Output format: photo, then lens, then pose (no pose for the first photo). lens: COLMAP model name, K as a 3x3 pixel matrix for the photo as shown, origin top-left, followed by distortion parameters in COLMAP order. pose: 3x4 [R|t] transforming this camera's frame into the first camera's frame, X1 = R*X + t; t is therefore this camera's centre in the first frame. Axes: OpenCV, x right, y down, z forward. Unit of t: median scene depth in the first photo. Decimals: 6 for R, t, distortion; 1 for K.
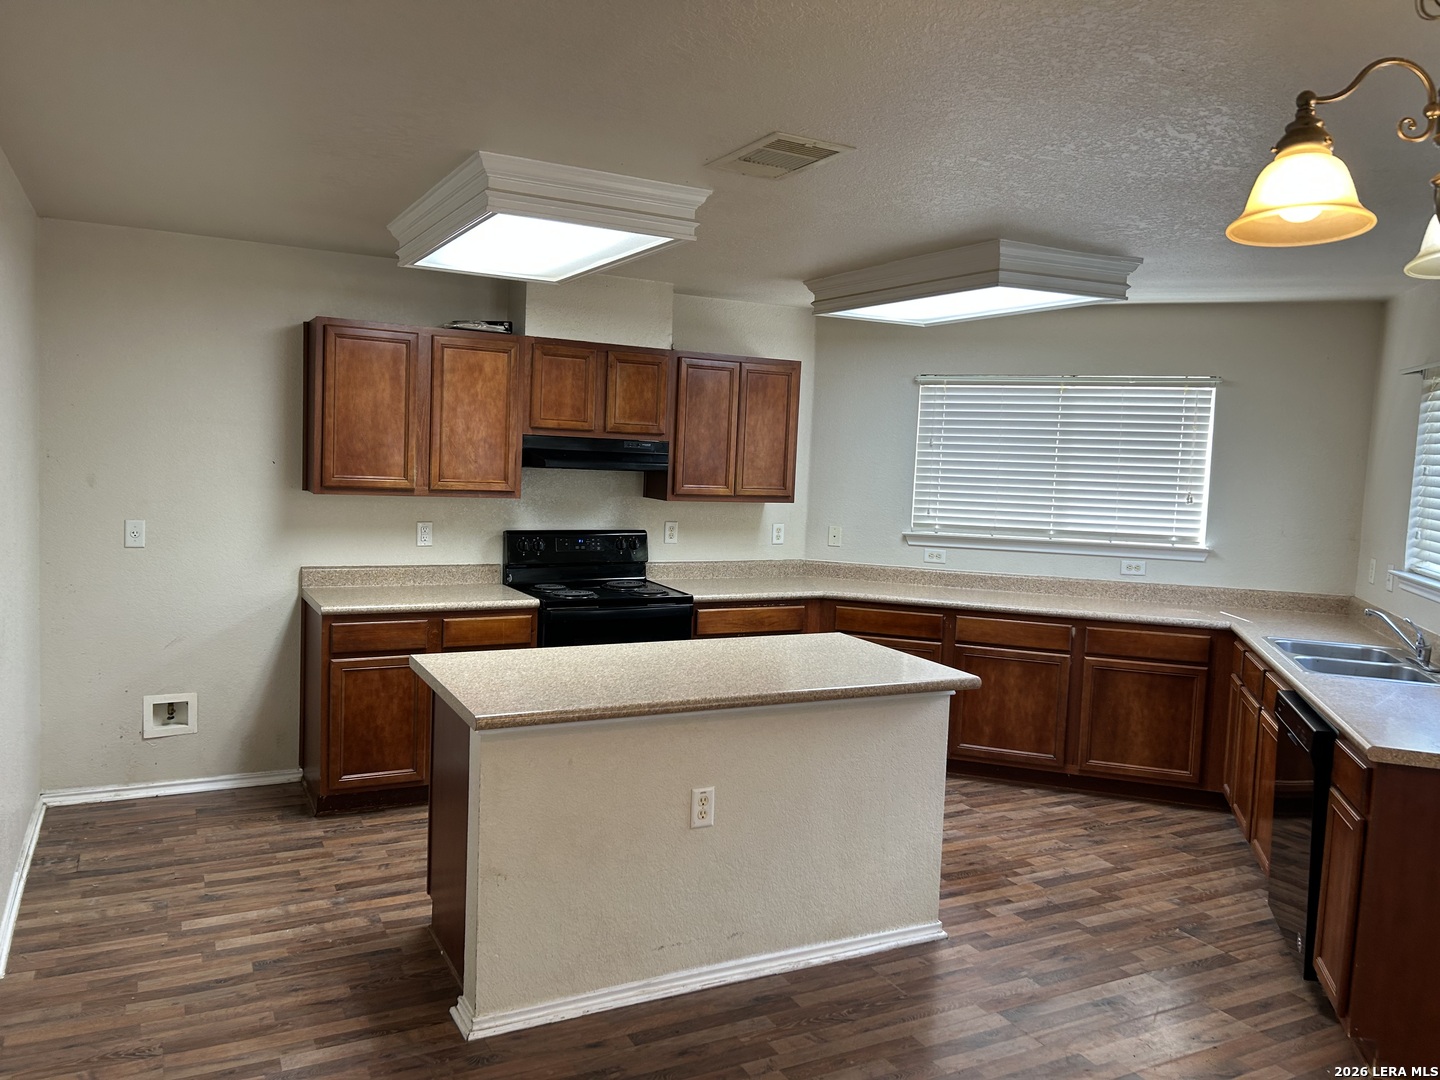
lens RADIAL K [[1086.9, 0, 730.6], [0, 1086.9, 537.6], [0, 0, 1]] dist [0.054969, -0.035007]
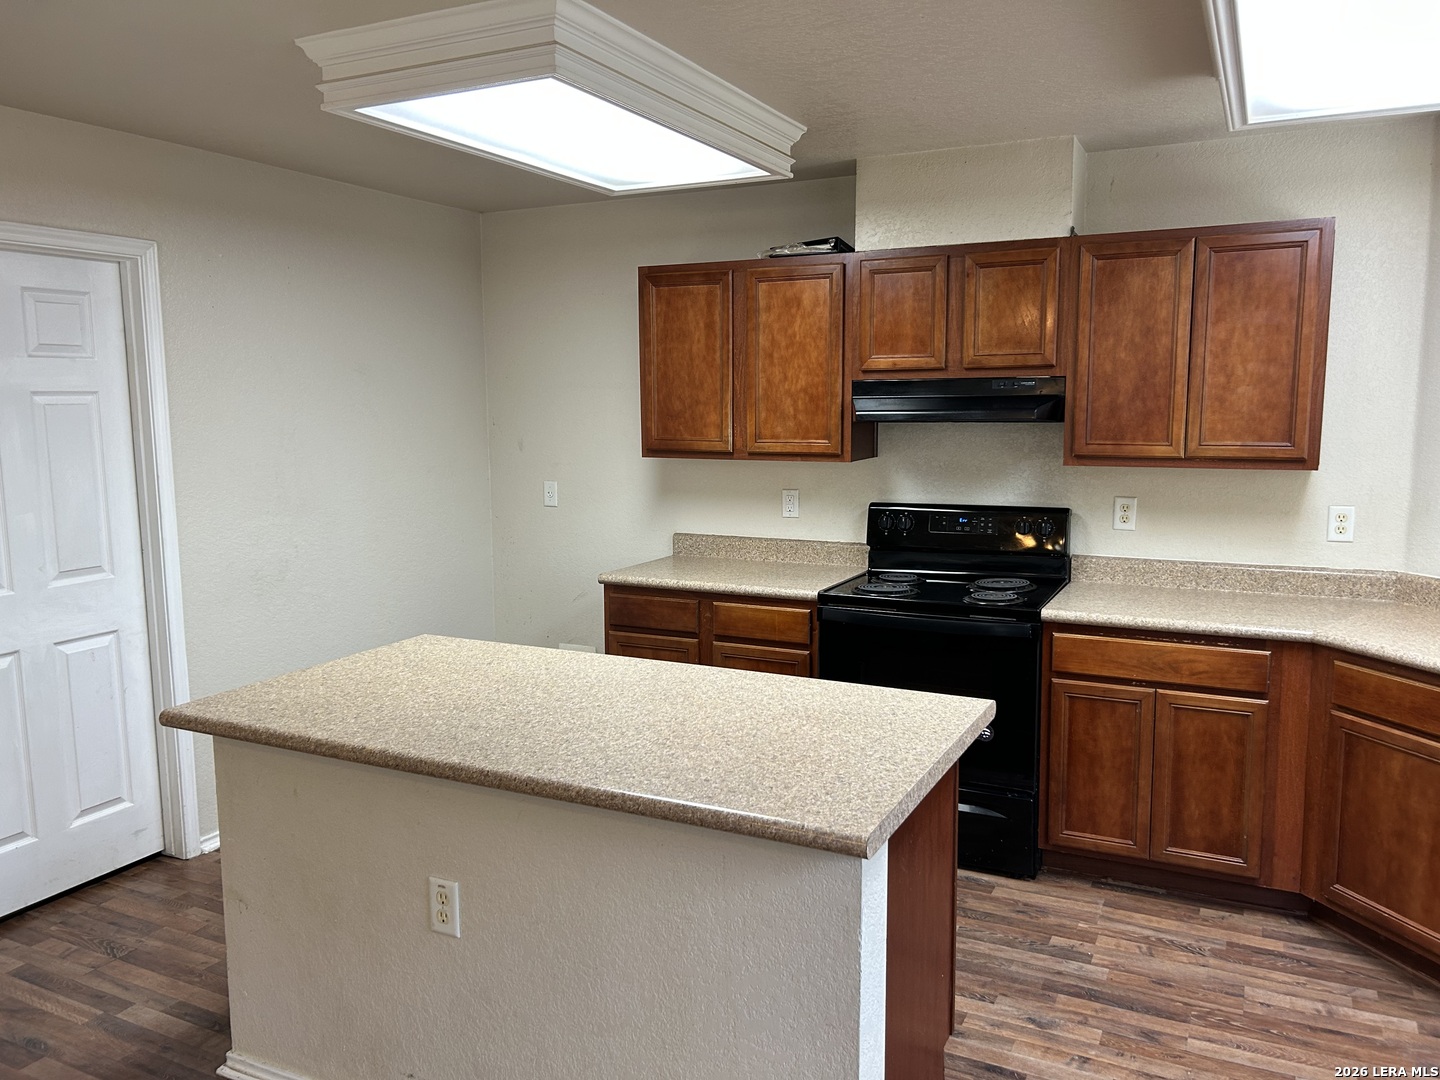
lens RADIAL K [[1086.9, 0, 708.2], [0, 1086.9, 533.7], [0, 0, 1]] dist [0.054969, -0.035007]
pose [[0.571757, 0.054847, -0.818588, 0.396900], [-0.031602, 0.998495, 0.044828, -0.016367], [0.819814, 0.000238, 0.572630, 0.467275]]
